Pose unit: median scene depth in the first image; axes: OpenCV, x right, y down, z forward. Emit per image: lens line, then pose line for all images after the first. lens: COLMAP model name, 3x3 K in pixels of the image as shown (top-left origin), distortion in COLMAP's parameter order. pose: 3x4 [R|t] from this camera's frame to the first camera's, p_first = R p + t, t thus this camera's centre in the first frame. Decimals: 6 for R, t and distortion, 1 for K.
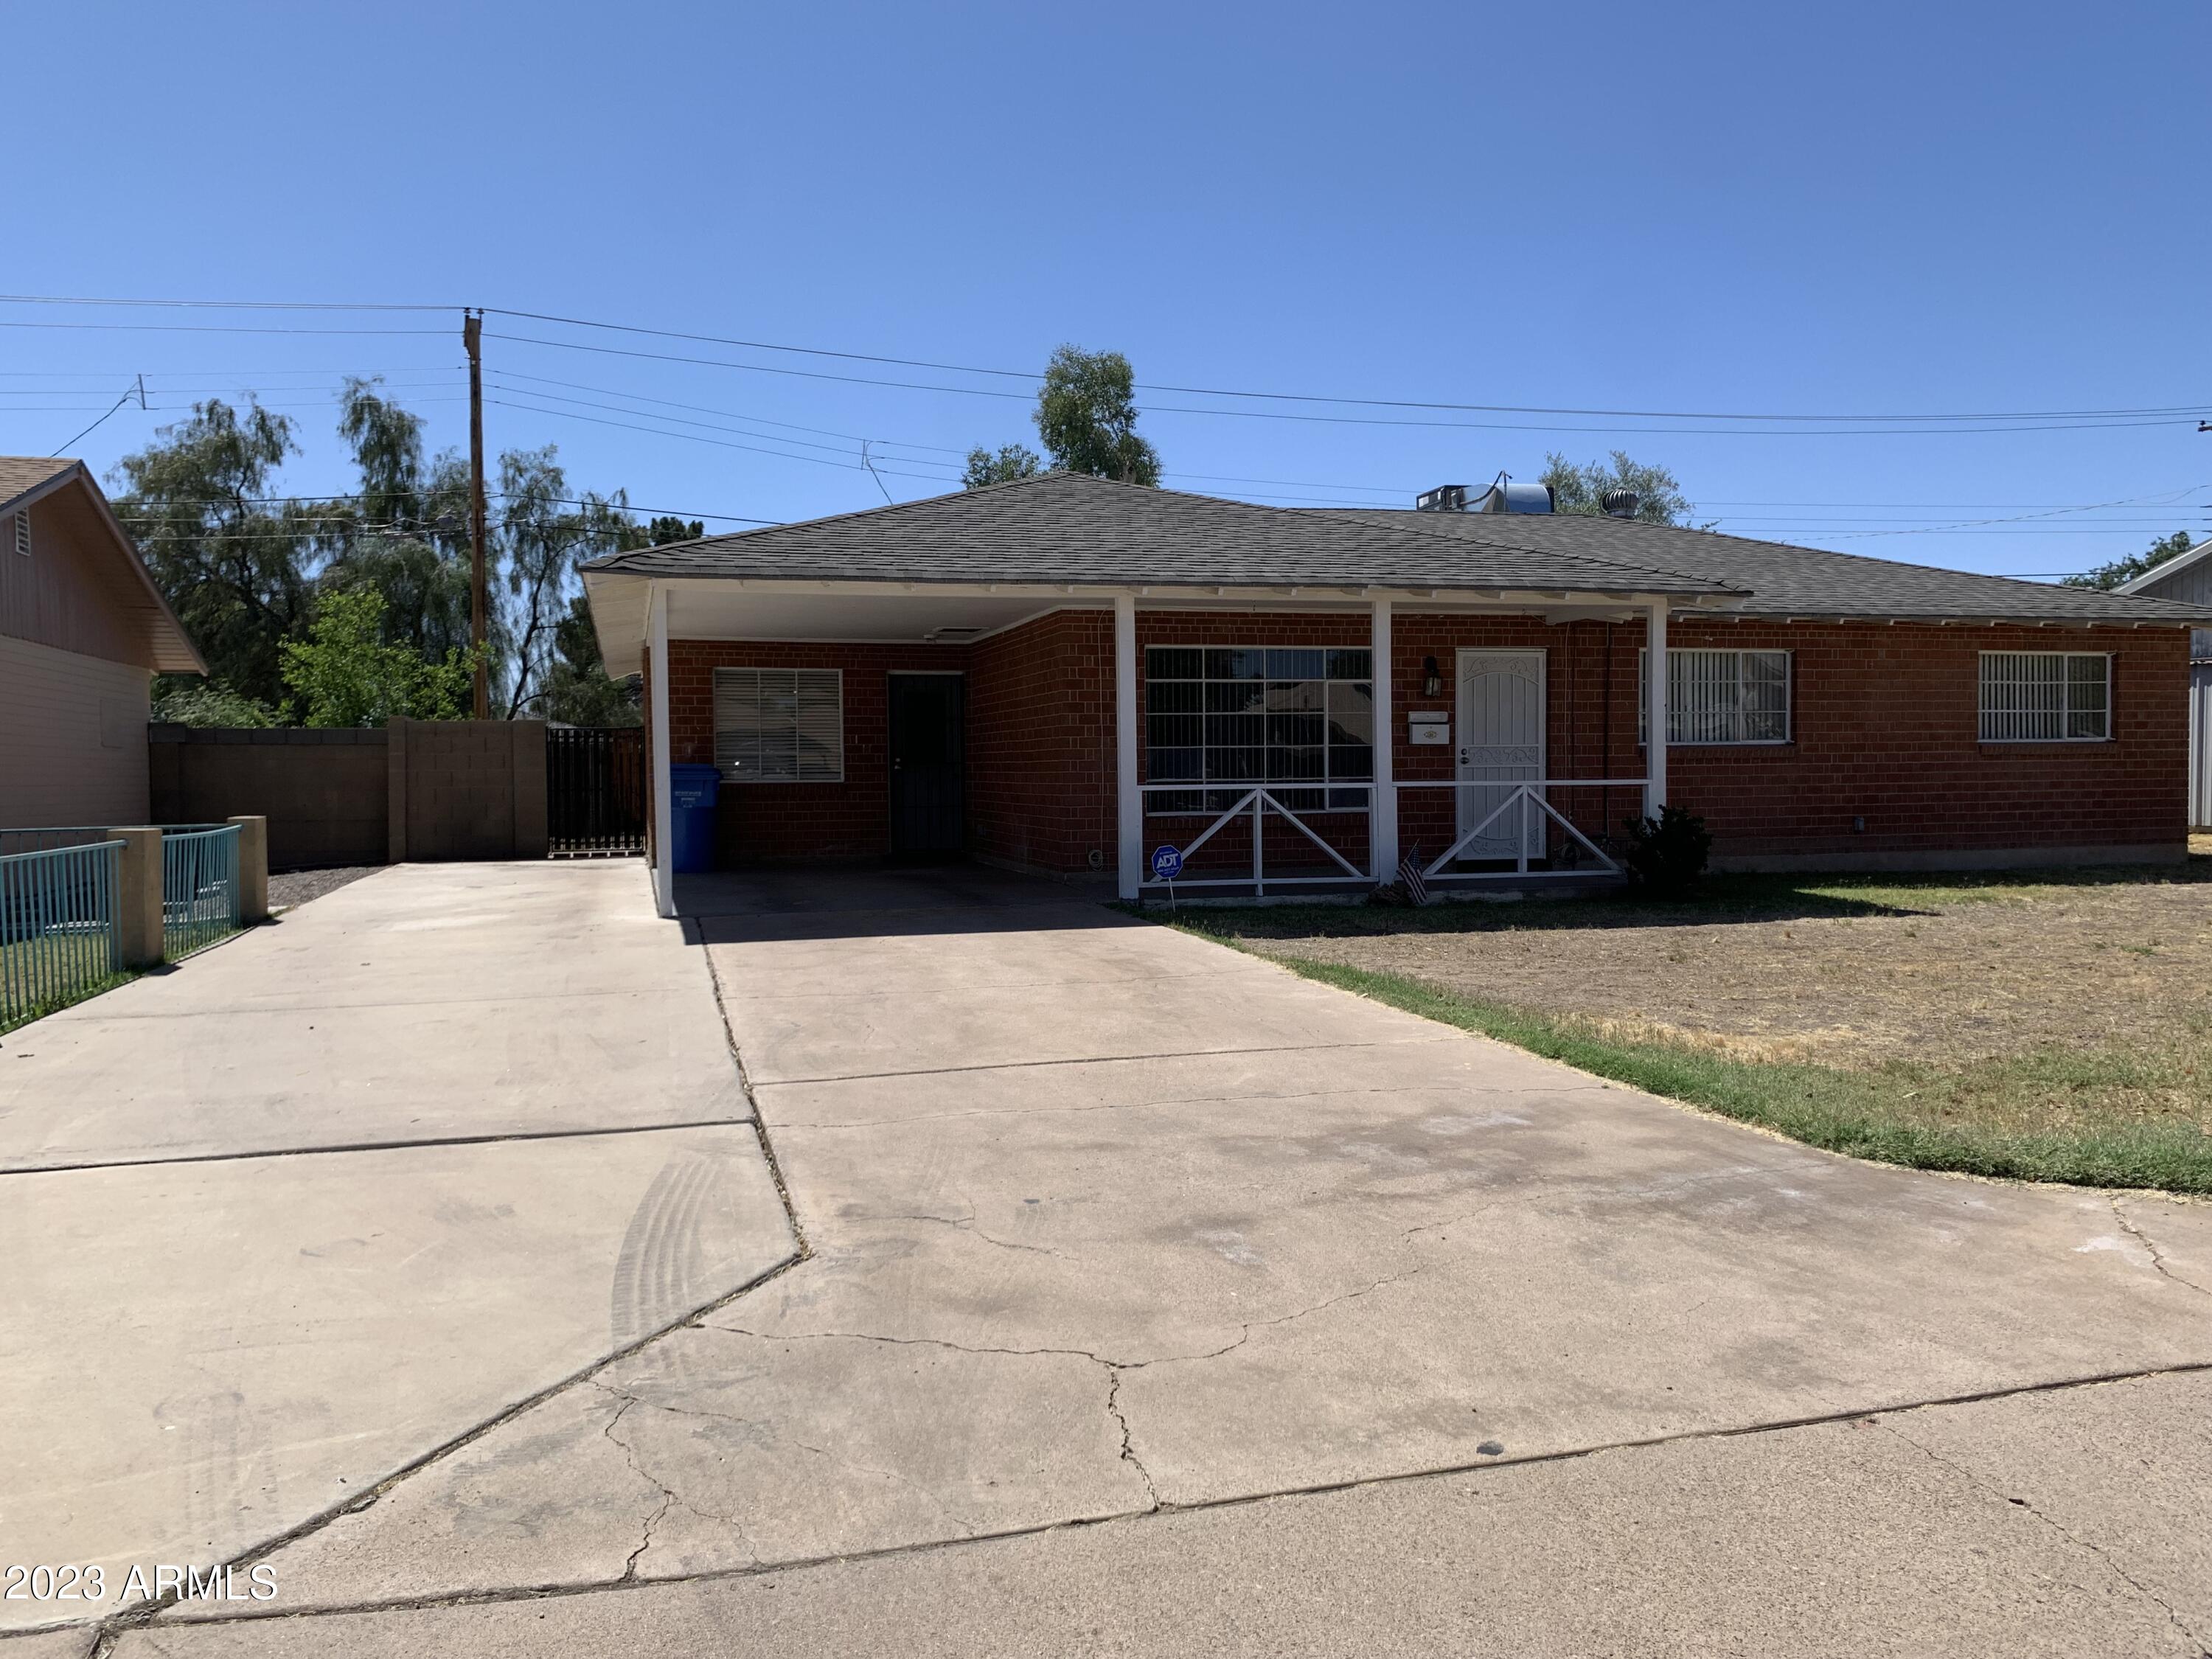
lens RADIAL K [[1669.7, 0, 1116.2], [0, 1669.7, 843.3], [0, 0, 1]] dist [0.045873, -0.061103]
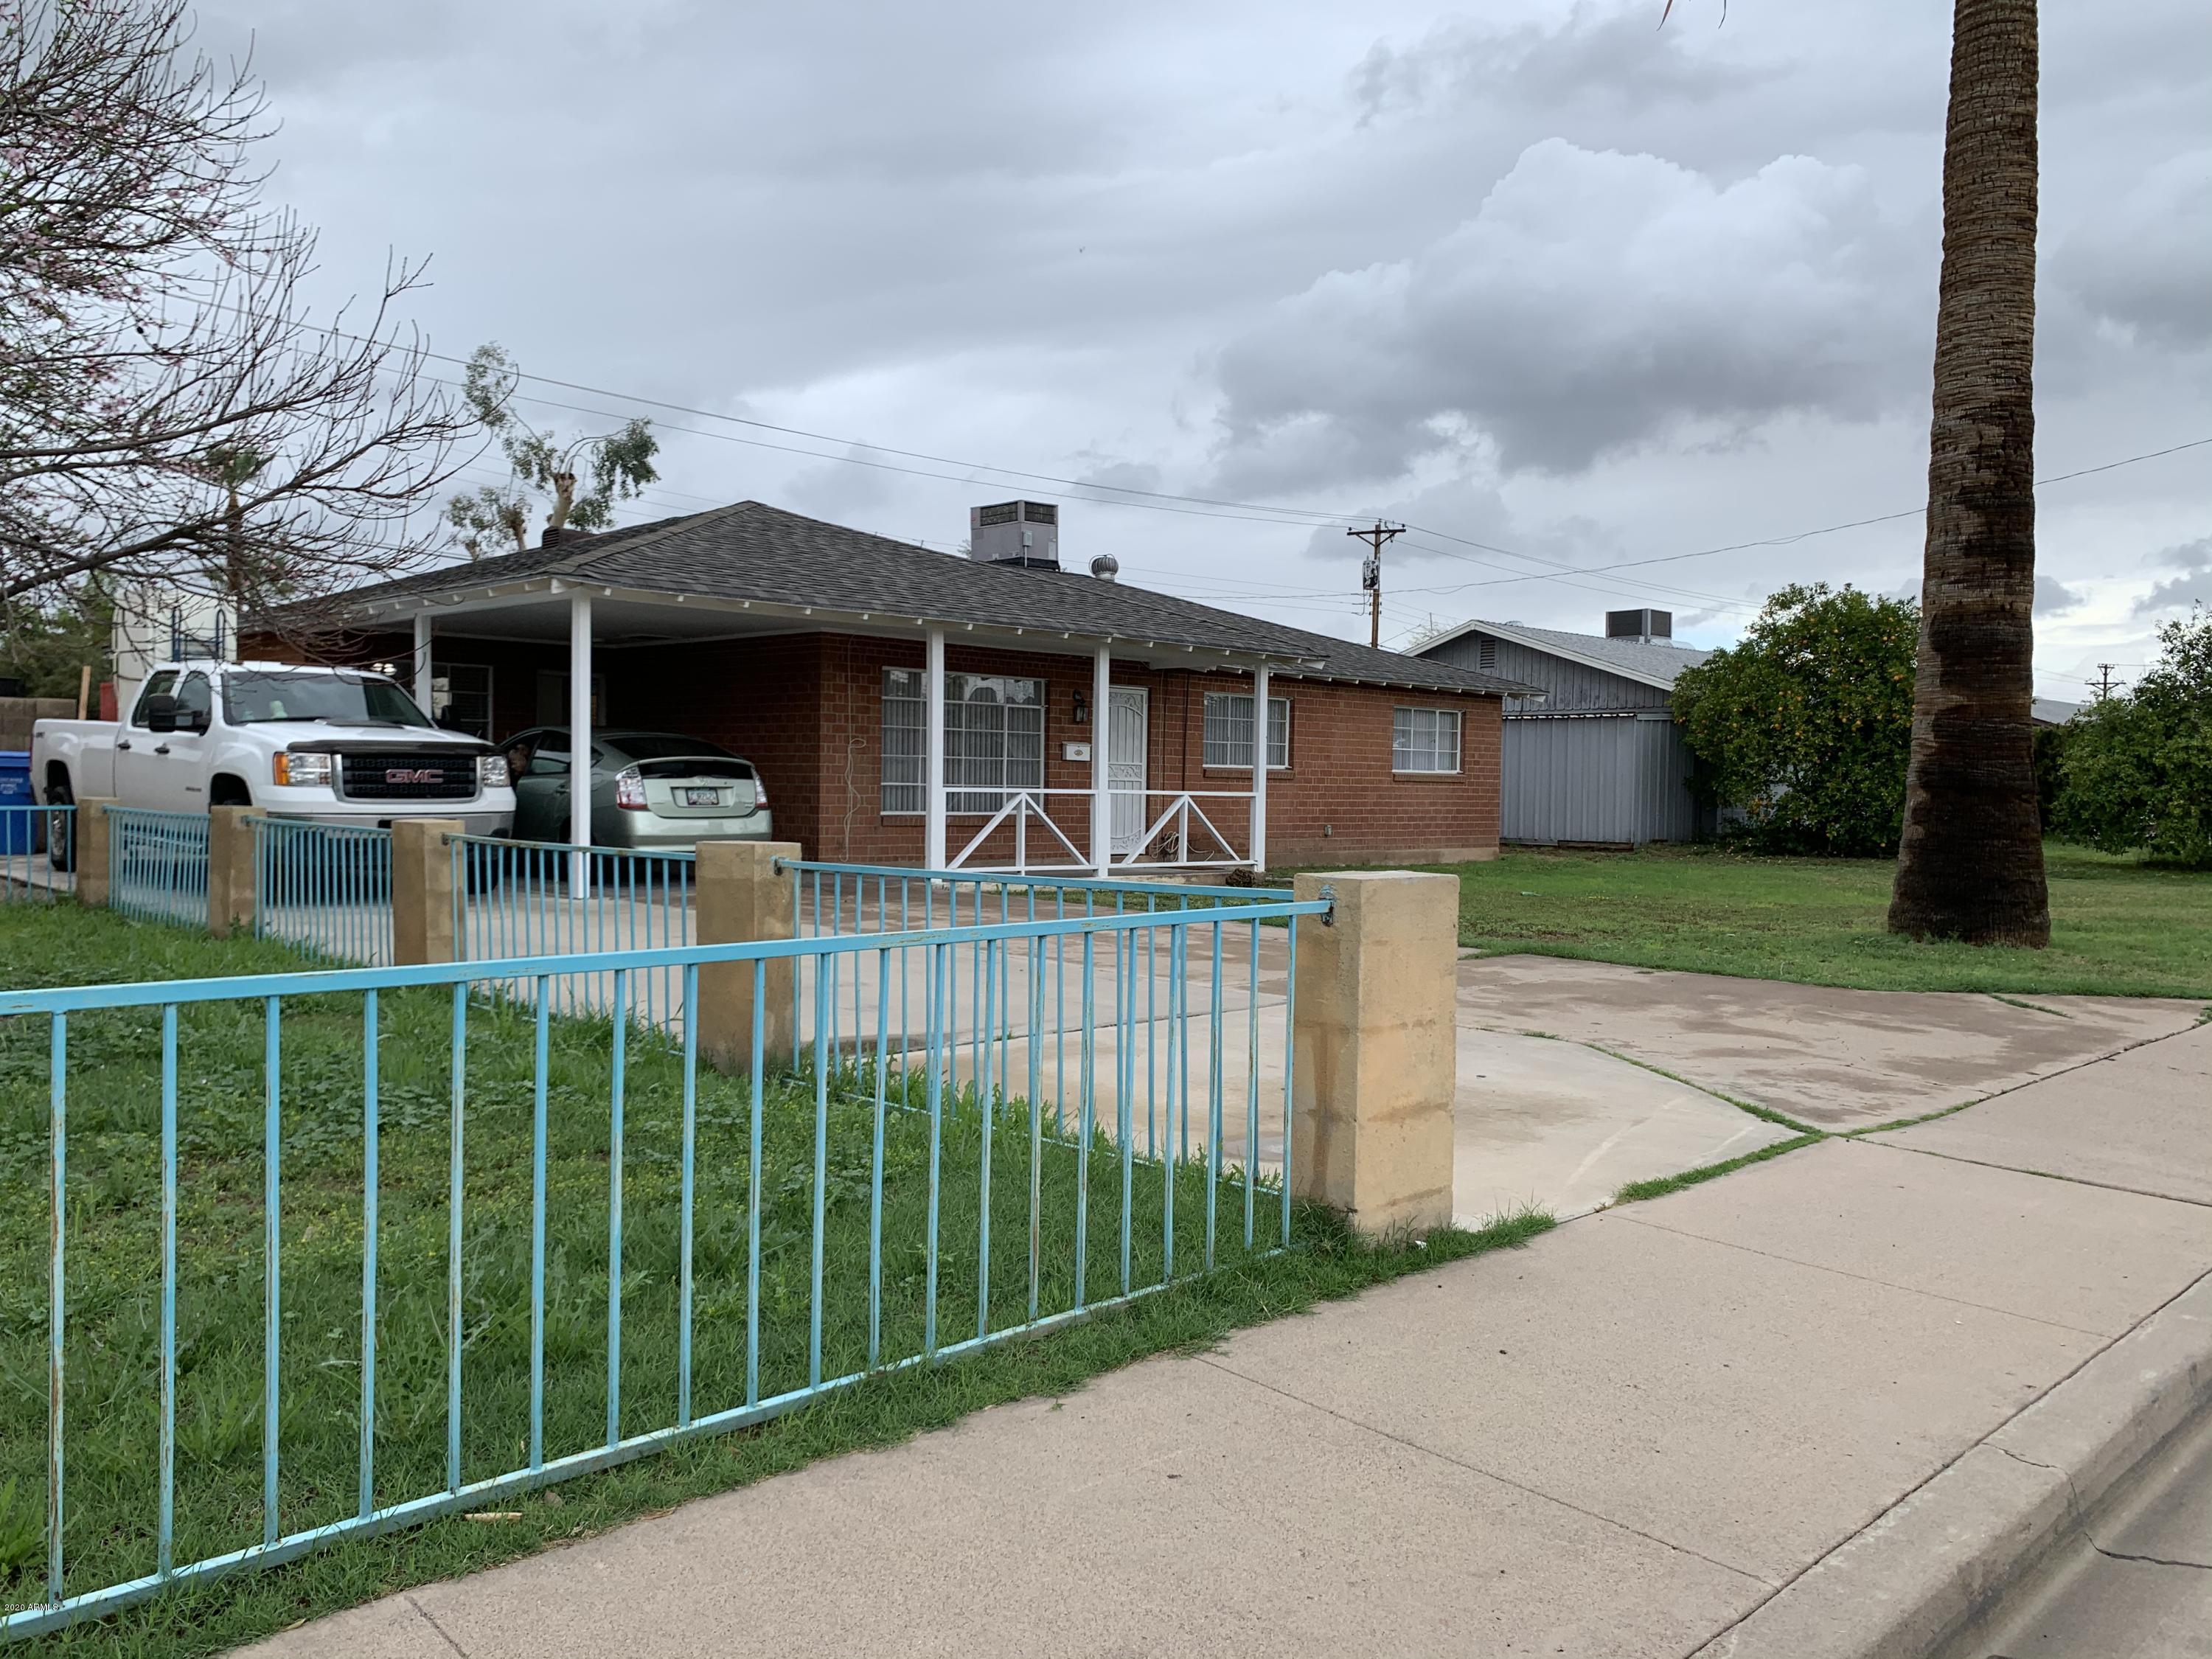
lens RADIAL K [[1669.7, 0, 1105.4], [0, 1669.7, 836.0], [0, 0, 1]] dist [0.045873, -0.061103]
pose [[0.874987, 0.011689, 0.484006, -0.385791], [-0.007369, 0.999914, -0.010827, 0.009659], [-0.484091, 0.005907, 0.874998, -0.086262]]
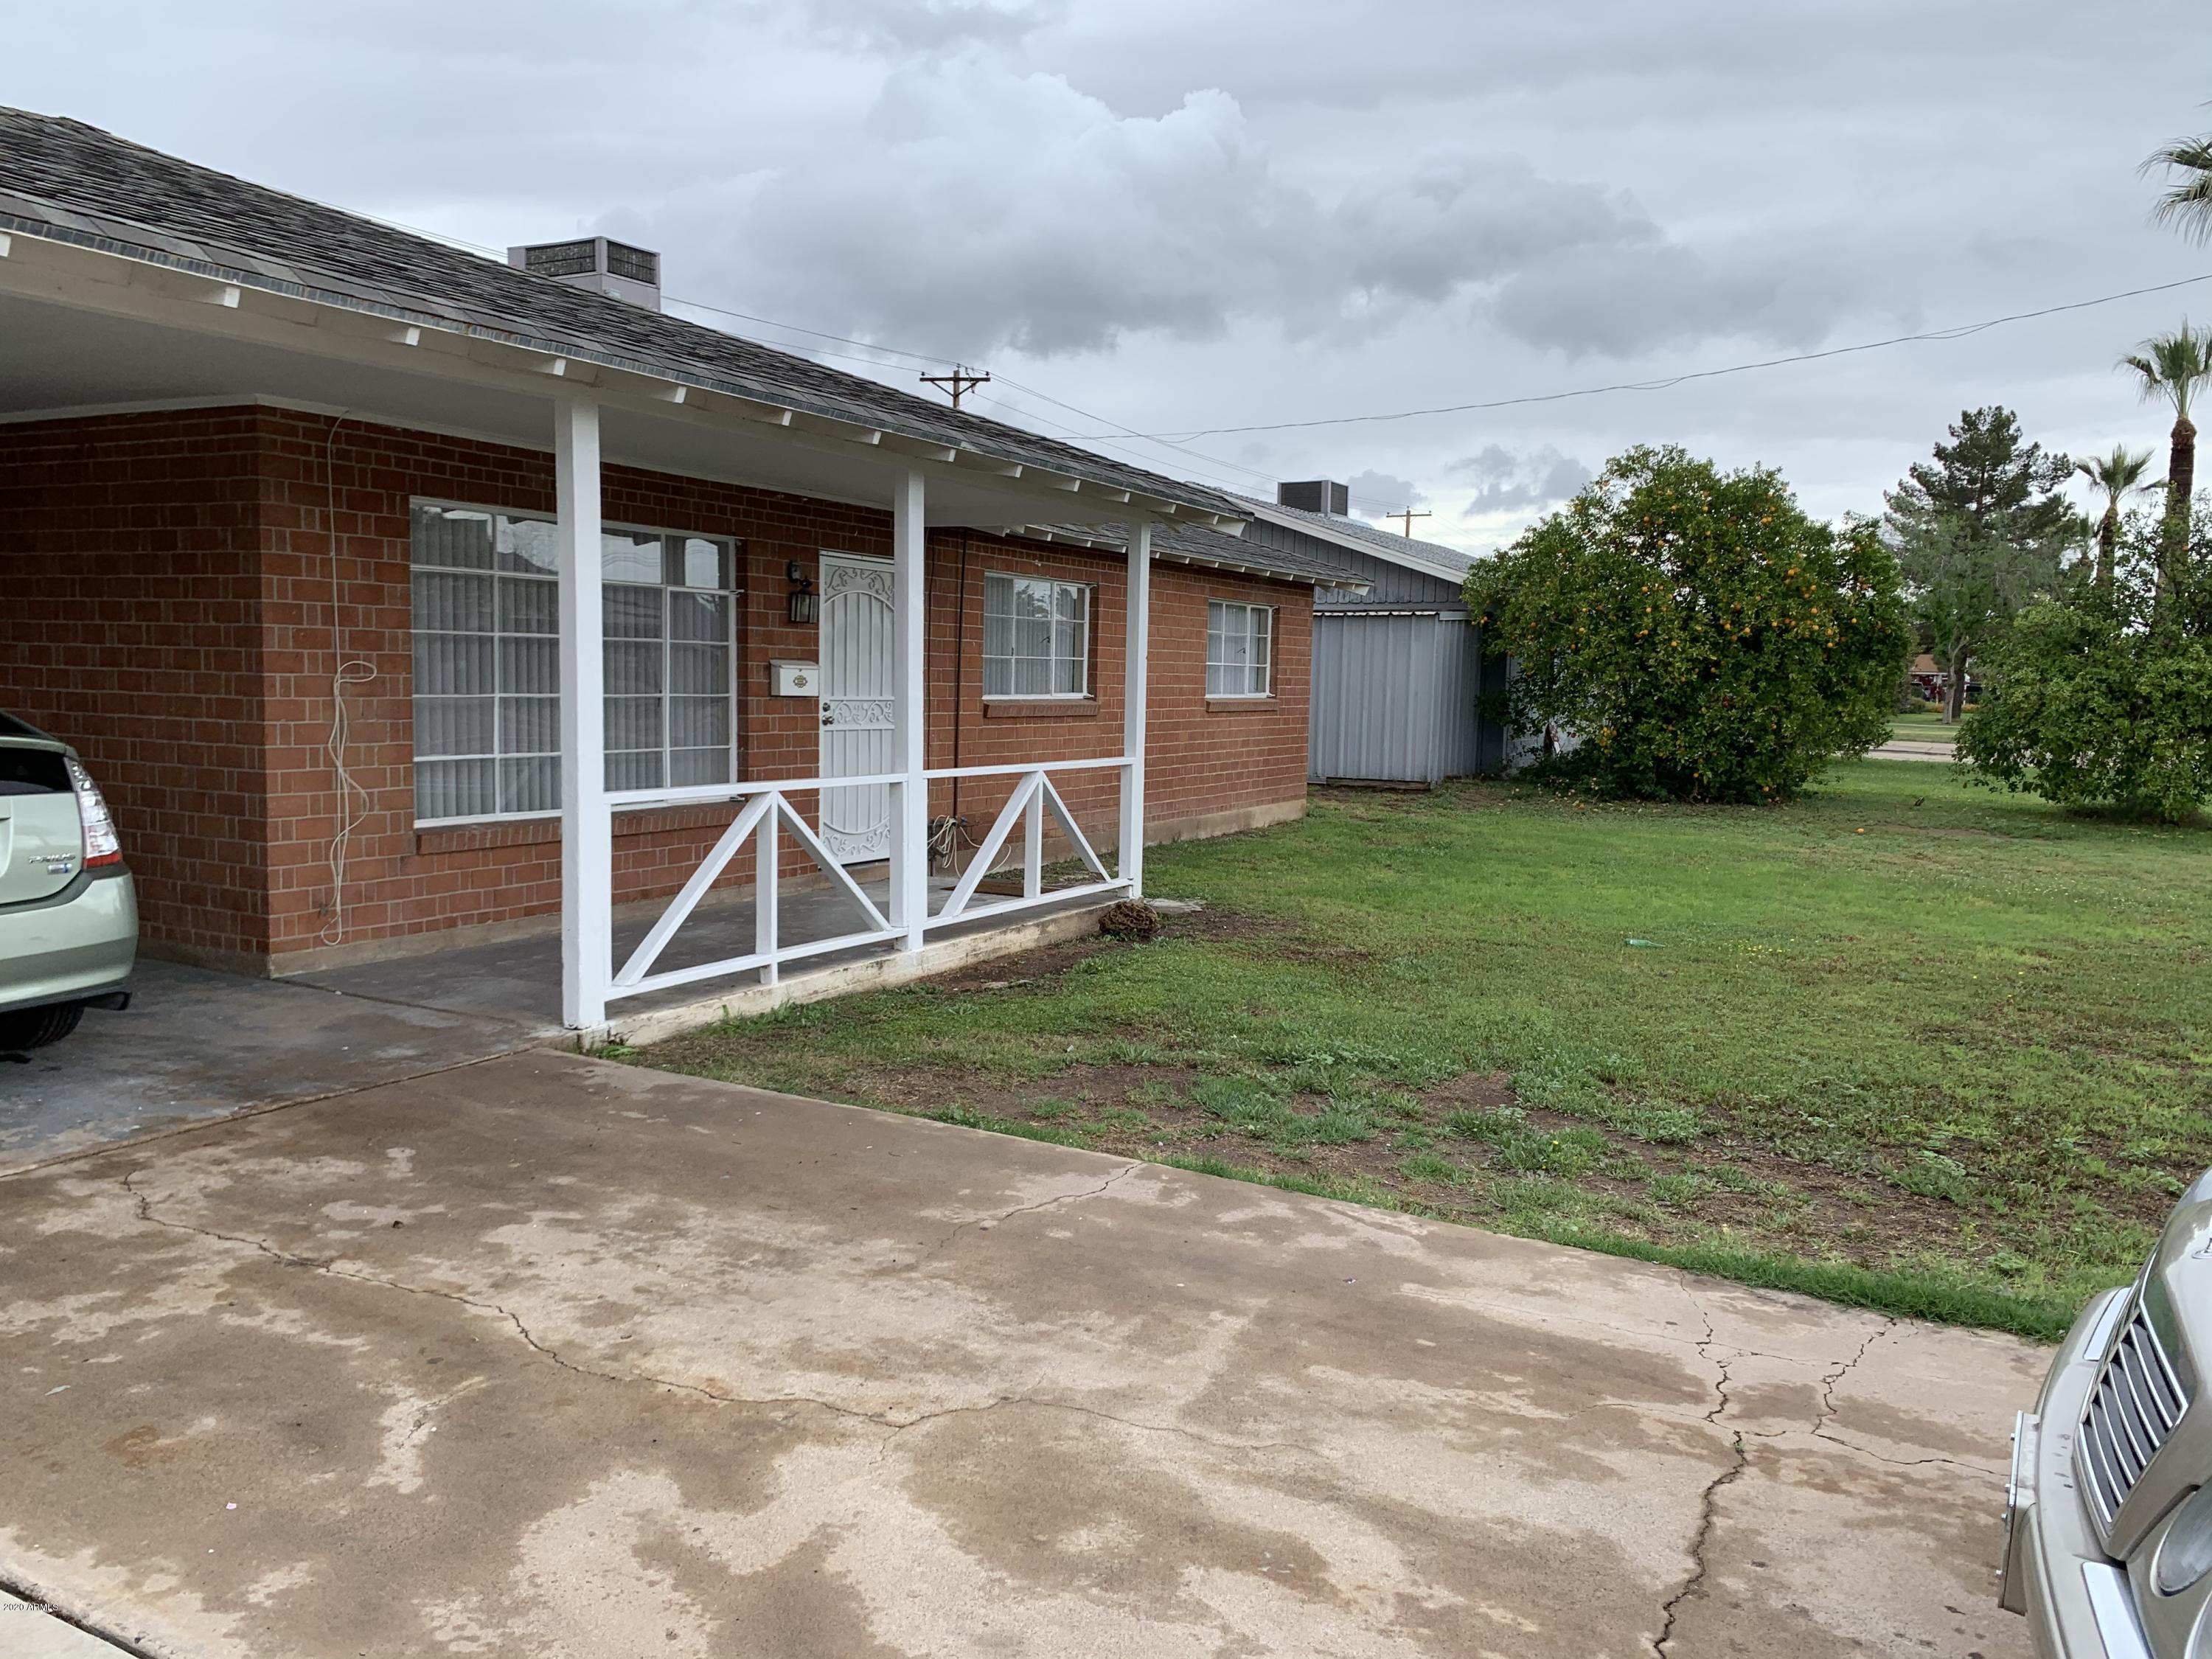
lens RADIAL K [[1669.7, 0, 1108.0], [0, 1669.7, 838.1], [0, 0, 1]] dist [0.045873, -0.061103]
pose [[0.683991, -0.043715, 0.728179, -0.205454], [-0.002169, 0.998077, 0.061956, -0.044046], [-0.729487, -0.043957, 0.682581, 0.458494]]
